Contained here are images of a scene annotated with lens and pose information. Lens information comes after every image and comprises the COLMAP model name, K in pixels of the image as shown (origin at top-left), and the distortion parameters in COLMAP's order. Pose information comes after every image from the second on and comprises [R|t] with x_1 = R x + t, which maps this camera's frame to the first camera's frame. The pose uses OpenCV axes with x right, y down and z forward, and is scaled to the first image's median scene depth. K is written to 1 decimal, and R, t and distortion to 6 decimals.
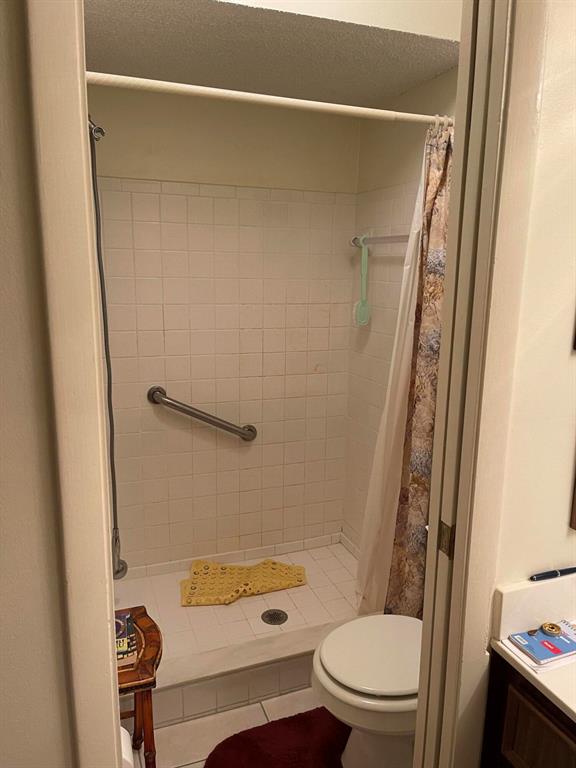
lens RADIAL K [[582.8, 0, 288.0], [0, 582.8, 384.0], [0, 0, 1]] dist [0.042561, -0.057028]
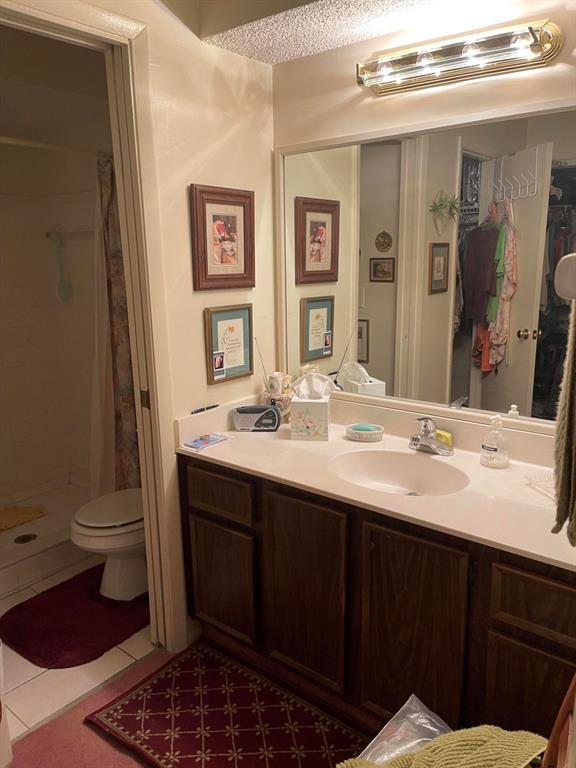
lens RADIAL K [[582.8, 0, 288.0], [0, 582.8, 384.0], [0, 0, 1]] dist [0.042561, -0.057028]
pose [[0.863851, -0.139874, 0.483939, -0.135910], [0.133186, 0.989910, 0.048373, 0.114919], [-0.485823, 0.022666, 0.873764, -0.499234]]
